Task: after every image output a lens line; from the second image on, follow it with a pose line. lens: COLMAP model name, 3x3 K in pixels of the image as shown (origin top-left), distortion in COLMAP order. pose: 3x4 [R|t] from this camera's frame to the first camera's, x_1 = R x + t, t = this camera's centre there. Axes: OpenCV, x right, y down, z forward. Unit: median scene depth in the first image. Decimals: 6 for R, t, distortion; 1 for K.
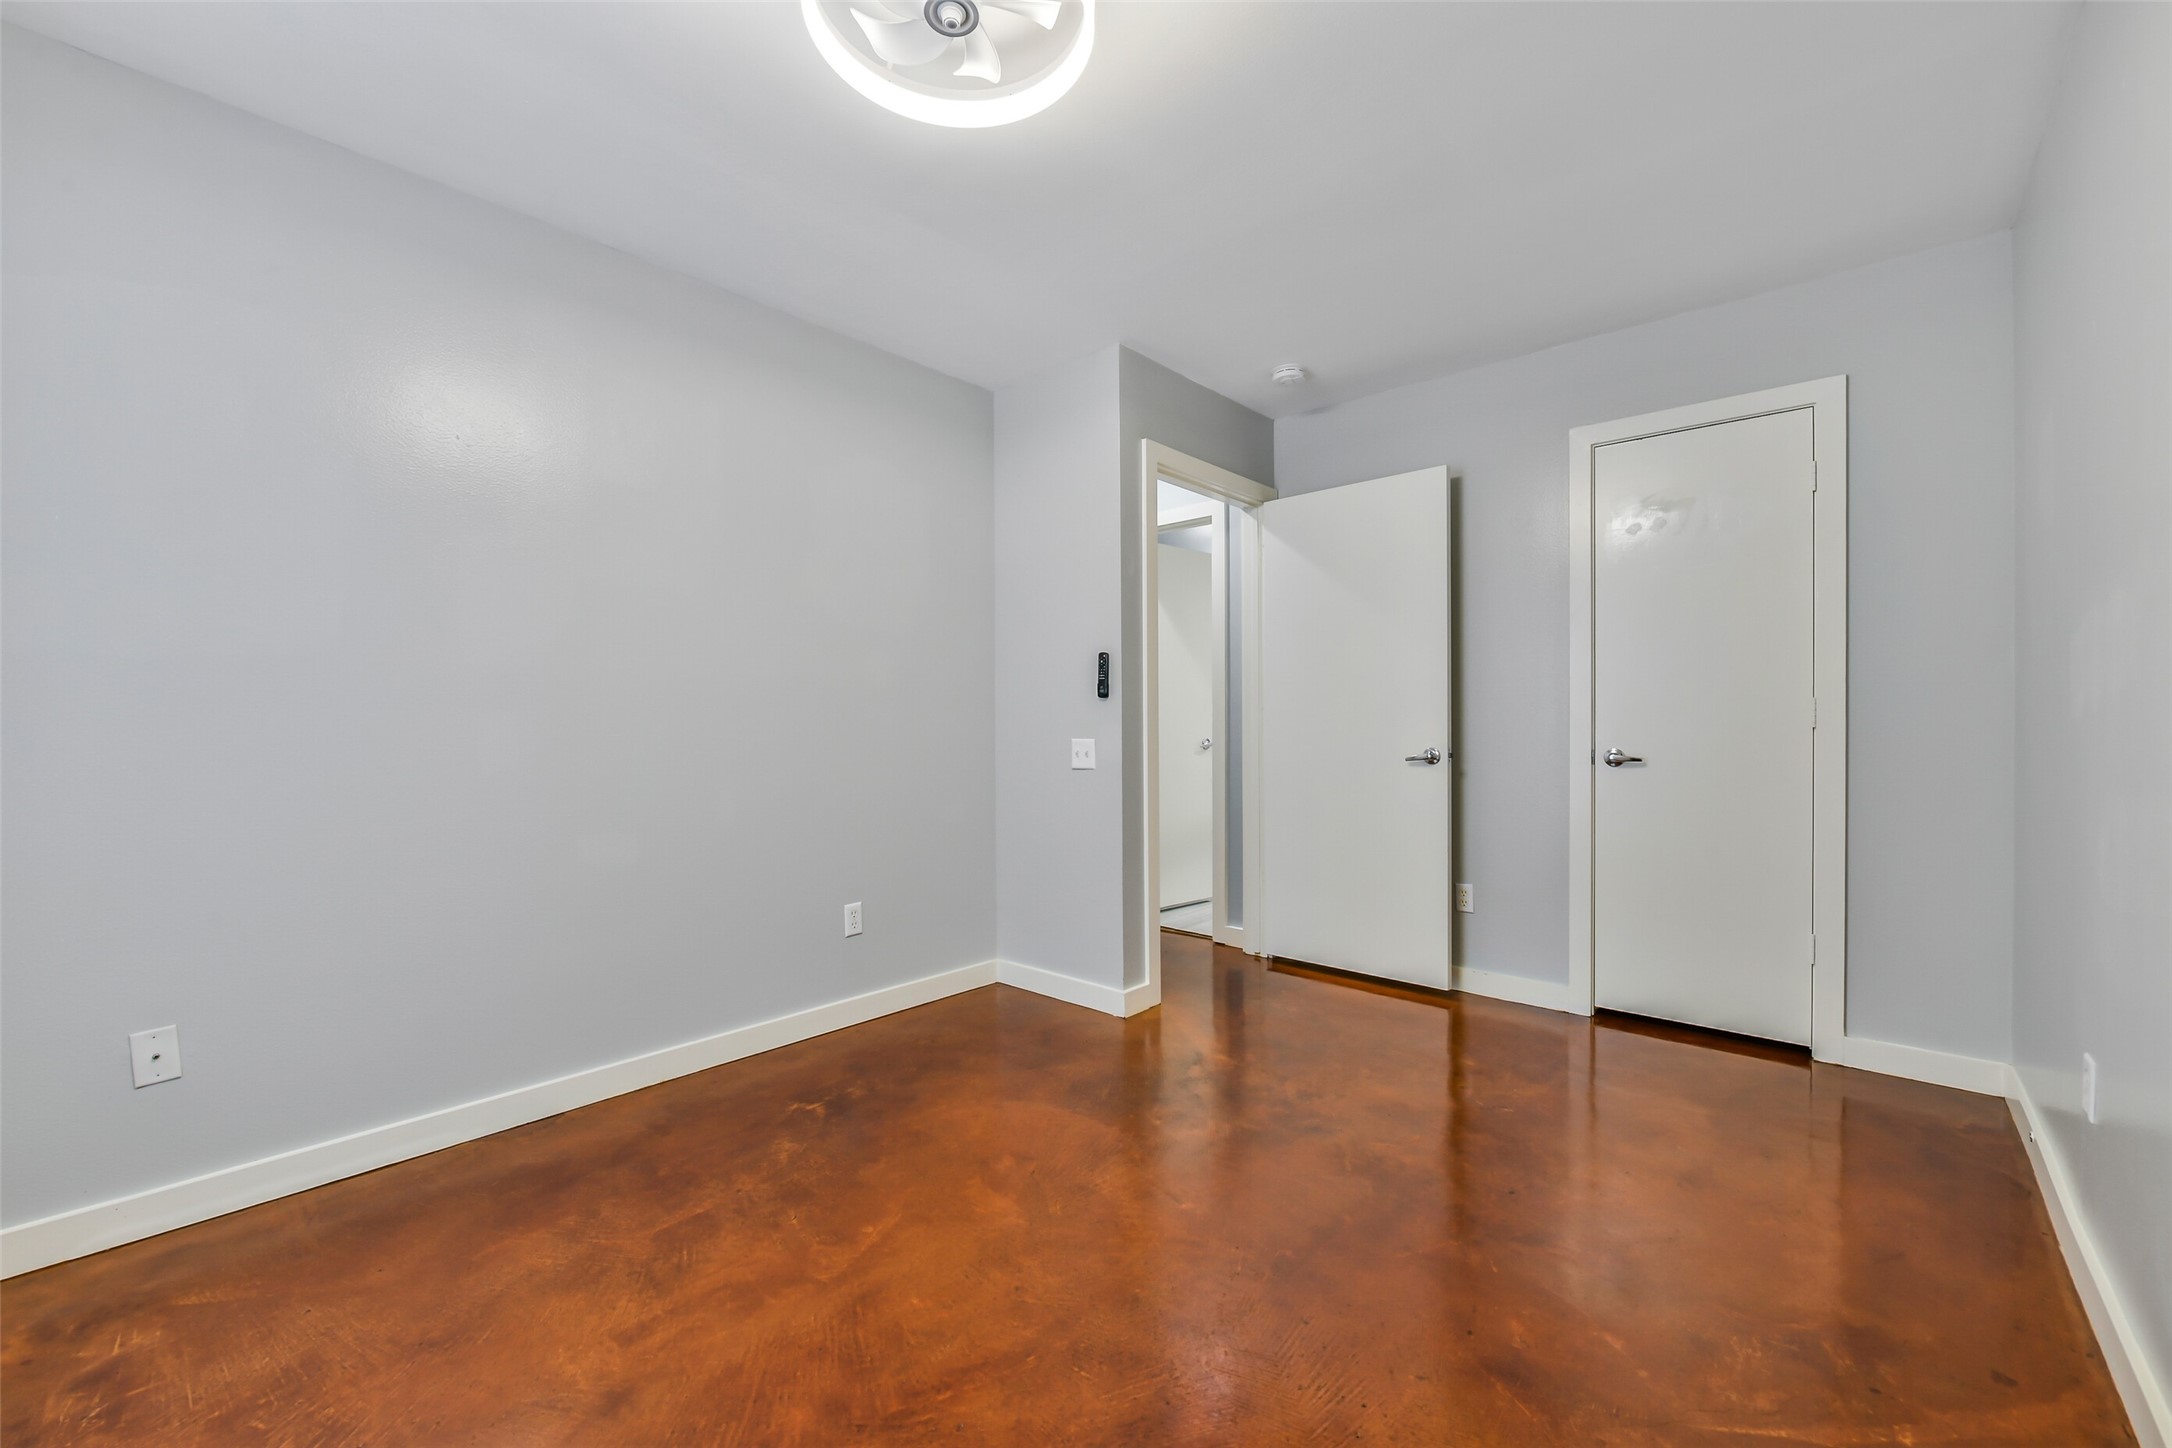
lens RADIAL K [[855.1, 0, 1096.2], [0, 855.1, 726.7], [0, 0, 1]] dist [-0.004158, -0.000378]
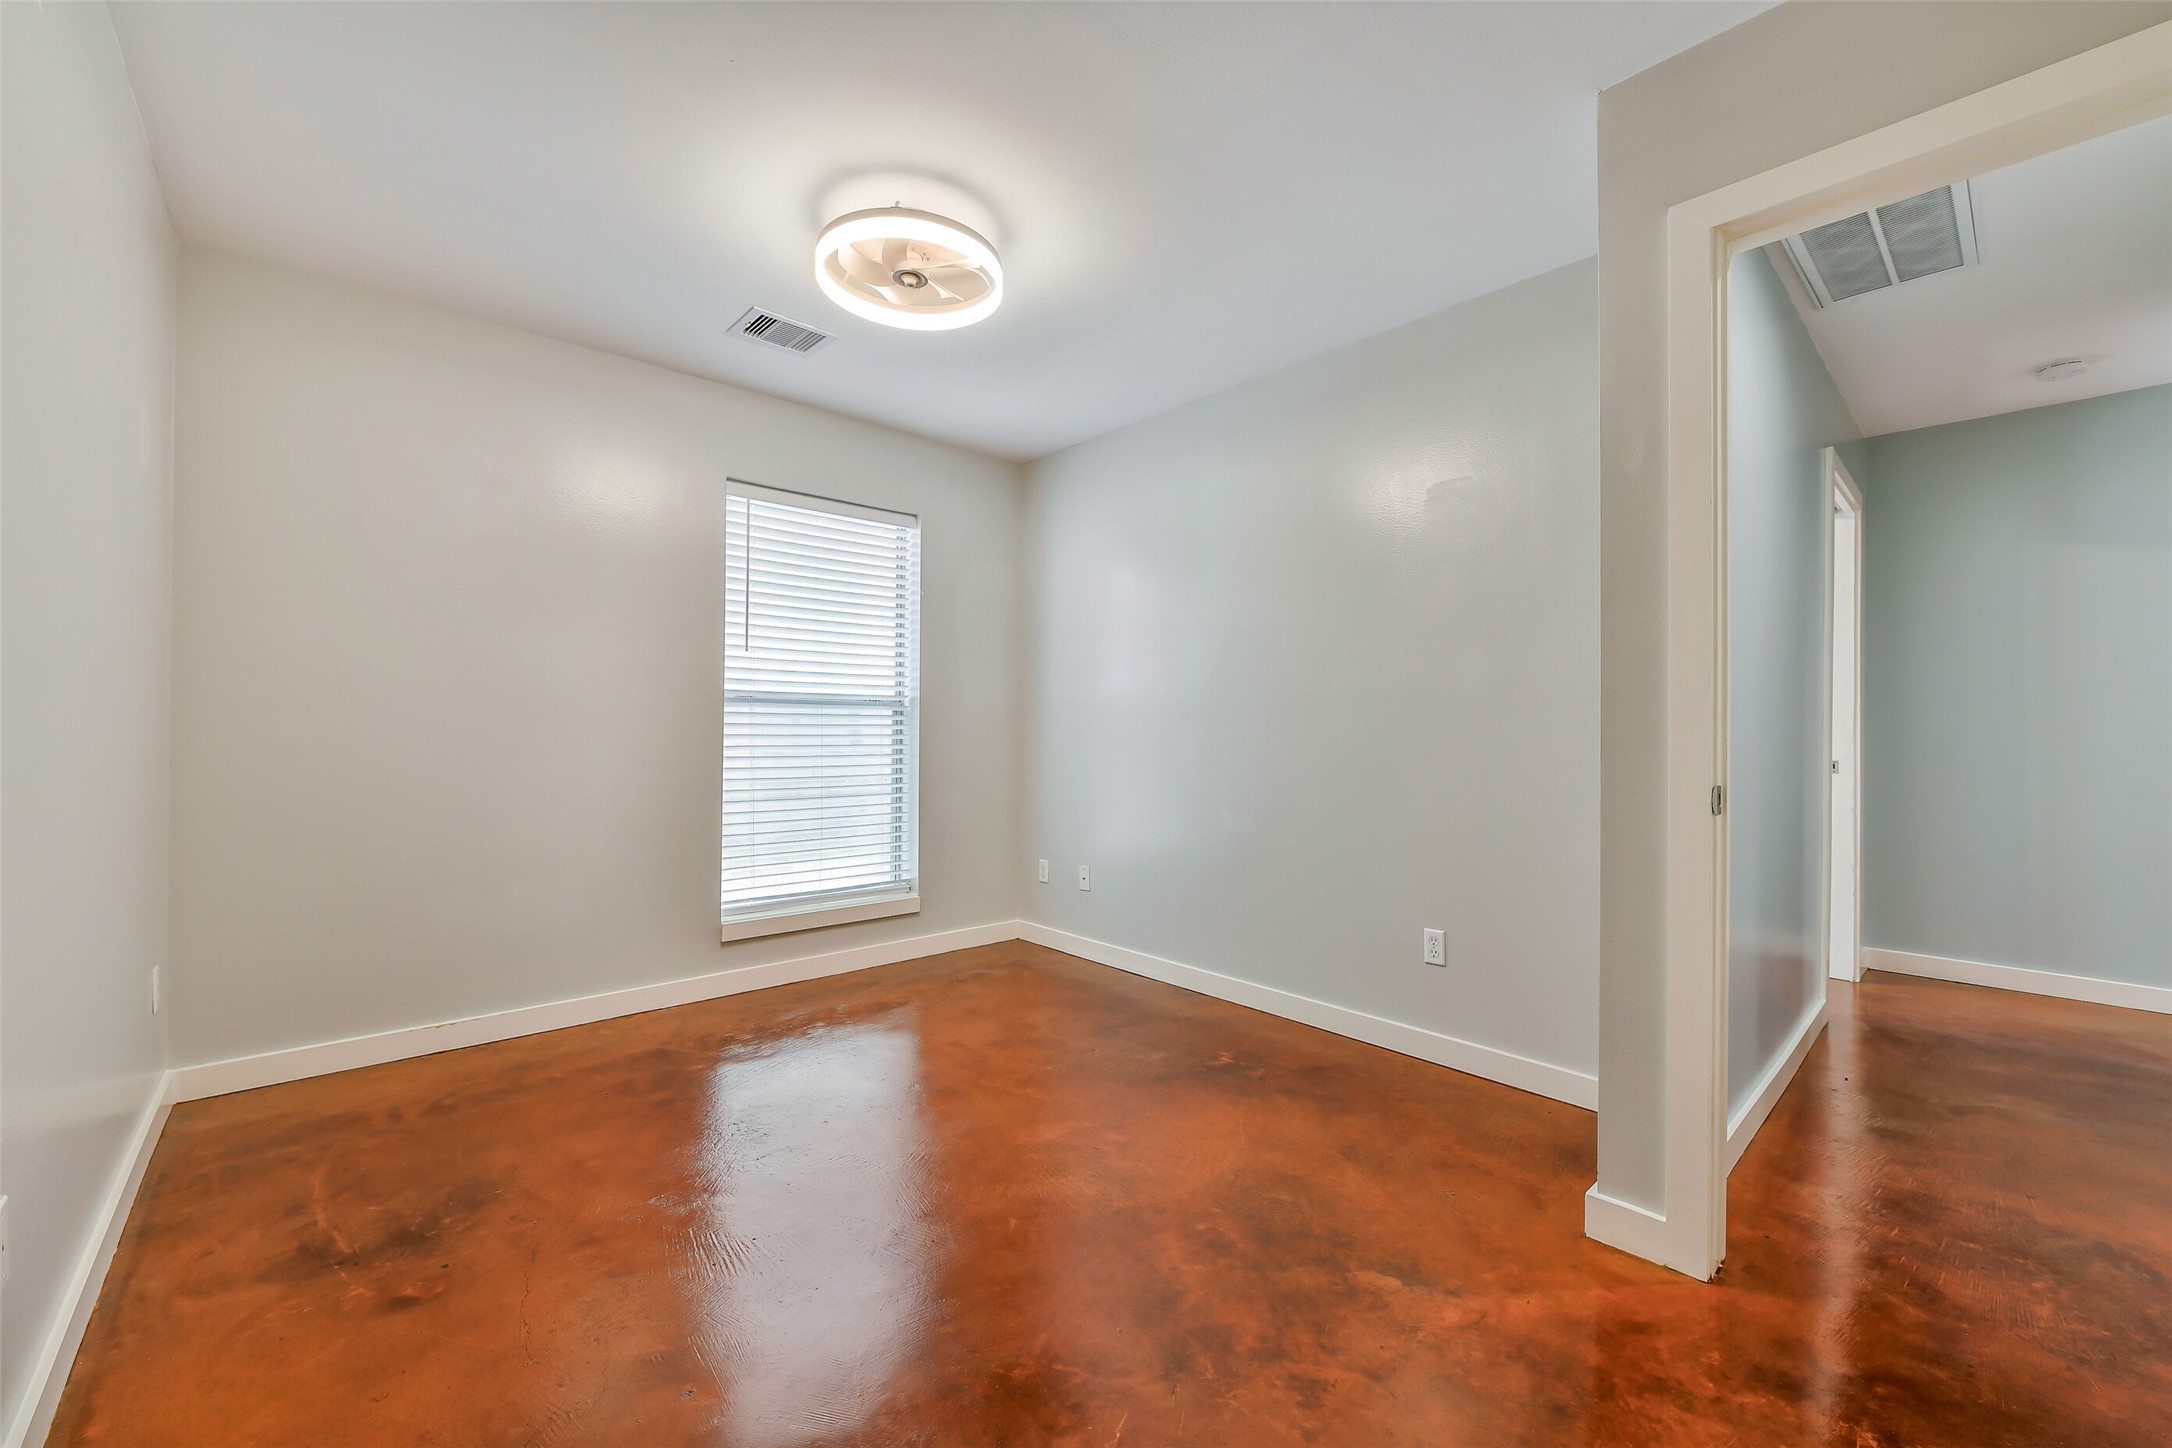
lens RADIAL K [[855.1, 0, 1096.4], [0, 855.1, 728.0], [0, 0, 1]] dist [-0.004158, -0.000378]
pose [[-0.106553, 0.004004, -0.994299, 0.833341], [0.002463, 0.999990, 0.003763, -0.017516], [0.994304, -0.002048, -0.106562, 0.921103]]
